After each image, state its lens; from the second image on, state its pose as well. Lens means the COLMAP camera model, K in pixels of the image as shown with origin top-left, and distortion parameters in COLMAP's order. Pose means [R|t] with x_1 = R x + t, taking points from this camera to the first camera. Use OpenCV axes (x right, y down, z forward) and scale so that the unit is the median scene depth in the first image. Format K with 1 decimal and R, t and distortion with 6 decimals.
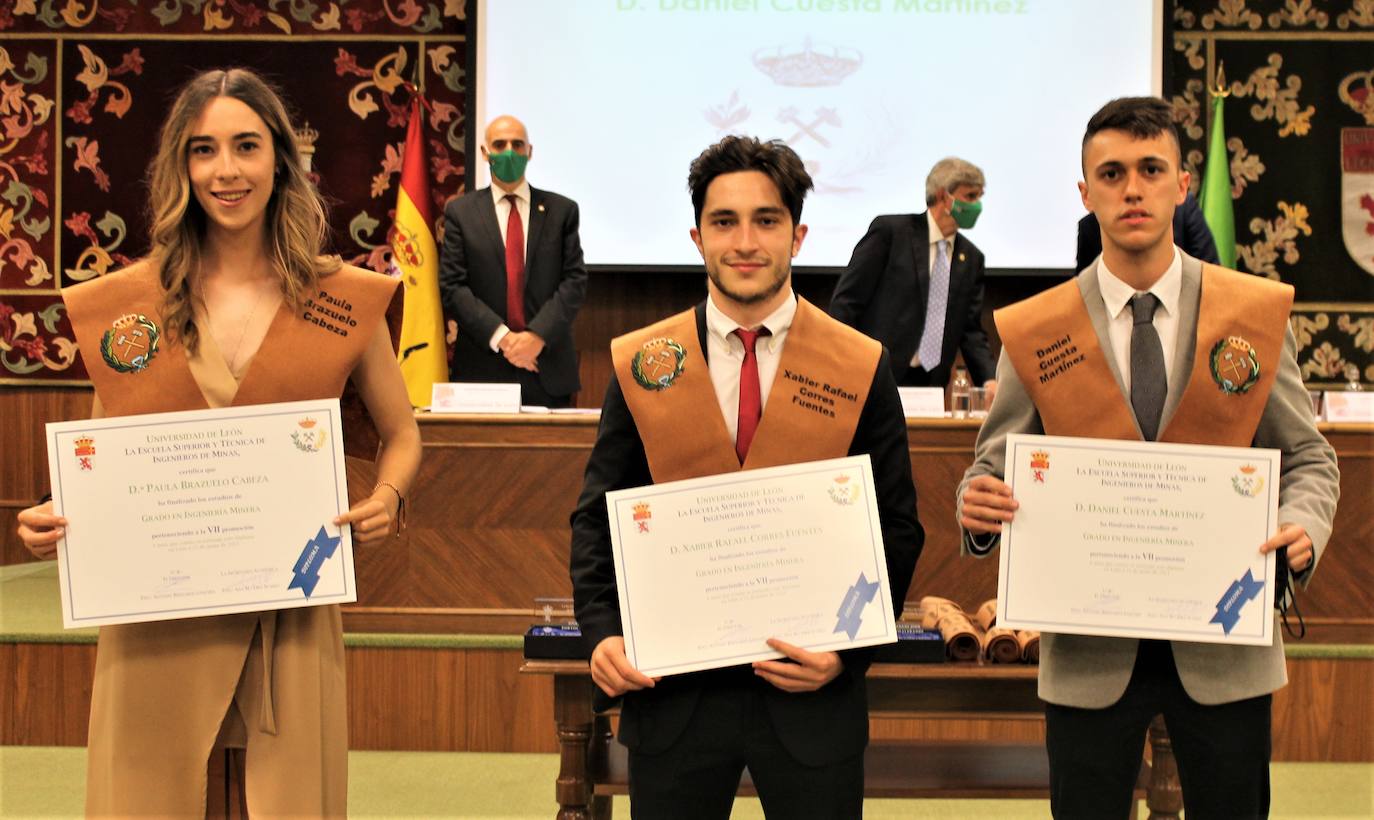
lens RADIAL K [[2172.1, 0, 779.2], [0, 2172.1, 415.8], [0, 0, 1]] dist [-0.067538, 0.134422]
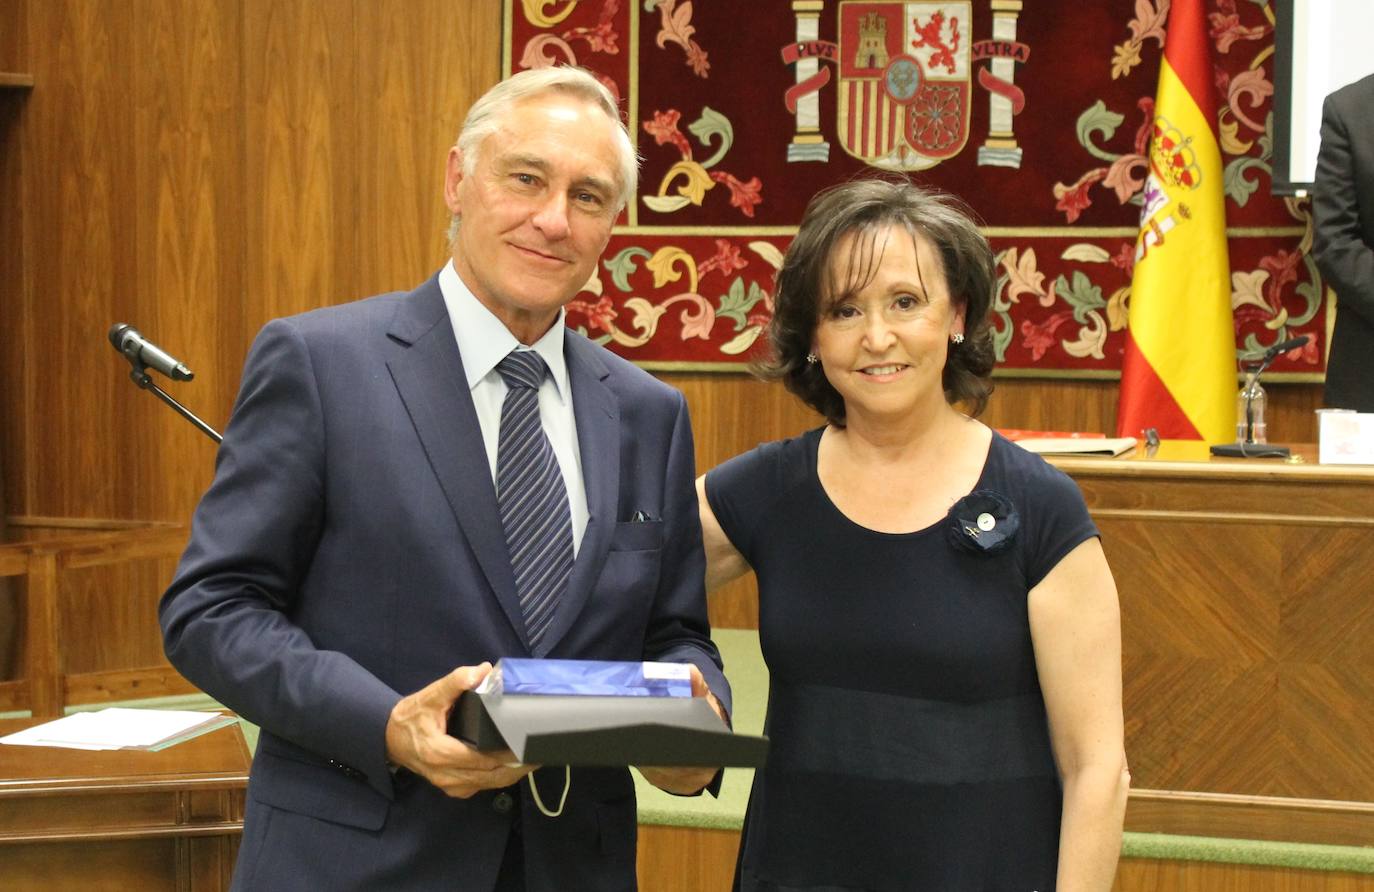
lens RADIAL K [[2735.9, 0, 592.7], [0, 2735.9, 412.6], [0, 0, 1]] dist [-0.008491, 0.025796]
pose [[0.958469, 0.012691, -0.284913, -0.104277], [-0.003207, 0.999426, 0.033729, -0.029436], [0.285177, -0.031415, 0.957960, 0.183966]]
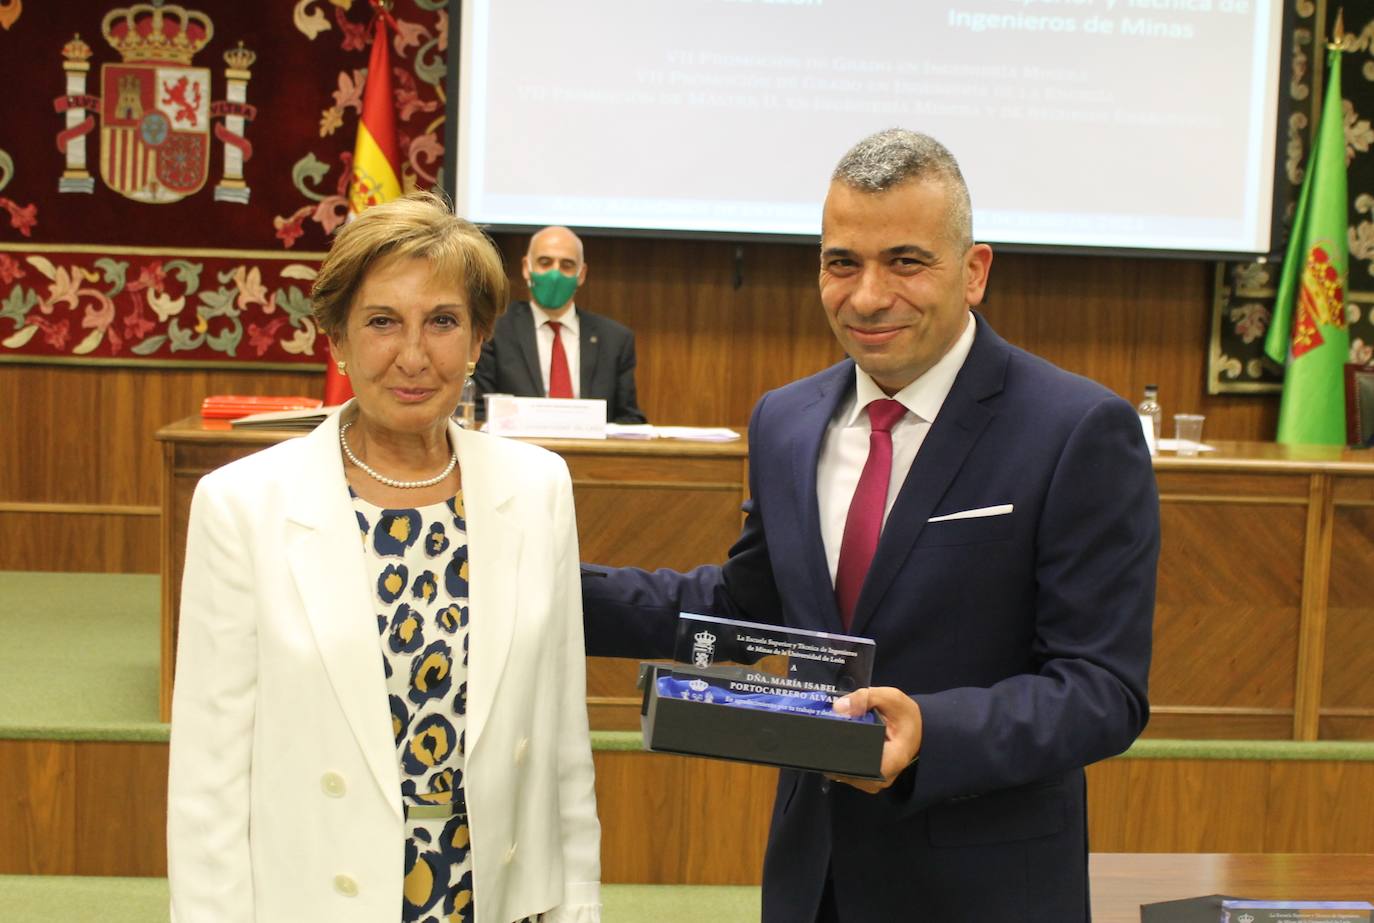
lens RADIAL K [[2035.5, 0, 685.4], [0, 2035.5, 479.8], [0, 0, 1]] dist [-0.115277, 0.179005]
pose [[0.996000, 0.016237, 0.087863, -0.116103], [-0.022320, 0.997388, 0.068700, -0.027261], [-0.086518, -0.070386, 0.993761, 0.222041]]
